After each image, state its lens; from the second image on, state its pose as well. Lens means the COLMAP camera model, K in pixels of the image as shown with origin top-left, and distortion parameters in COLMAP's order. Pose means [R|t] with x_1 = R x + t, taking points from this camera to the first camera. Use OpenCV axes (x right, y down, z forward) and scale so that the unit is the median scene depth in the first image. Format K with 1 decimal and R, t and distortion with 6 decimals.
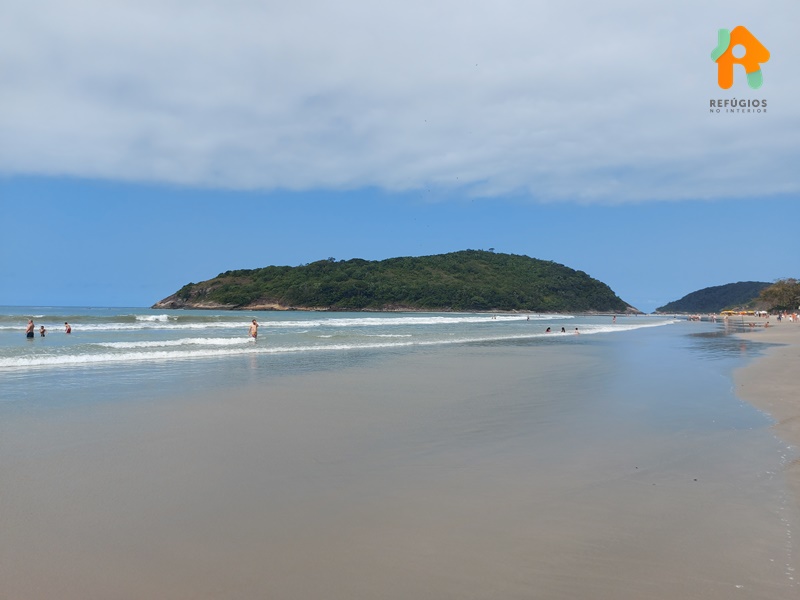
lens RADIAL K [[570.2, 0, 400.3], [0, 570.2, 302.4], [0, 0, 1]] dist [0.066217, -0.005048]
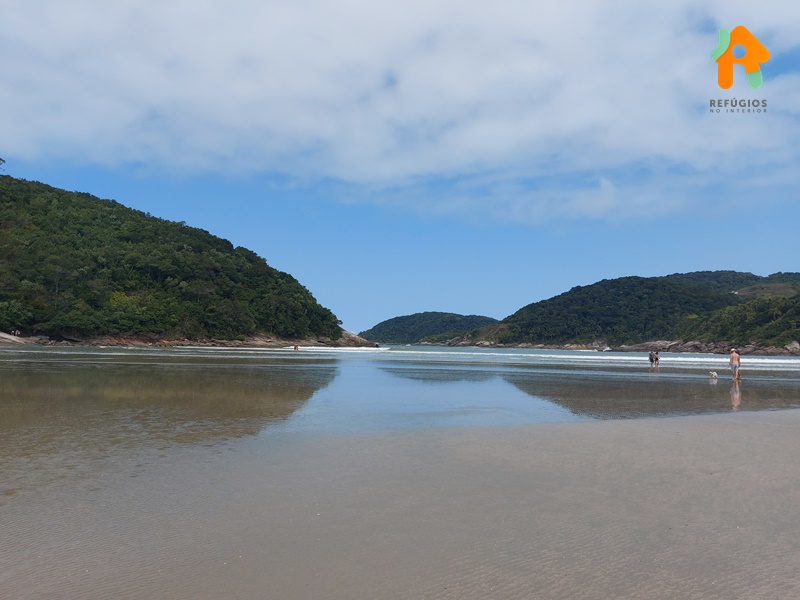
lens RADIAL K [[570.2, 0, 399.7], [0, 570.2, 301.5], [0, 0, 1]] dist [0.066217, -0.005048]
pose [[0.866368, 0.044289, 0.497439, 0.215235], [-0.017939, 0.998177, -0.057628, 0.010641], [-0.499085, 0.041003, 0.865583, 0.607057]]
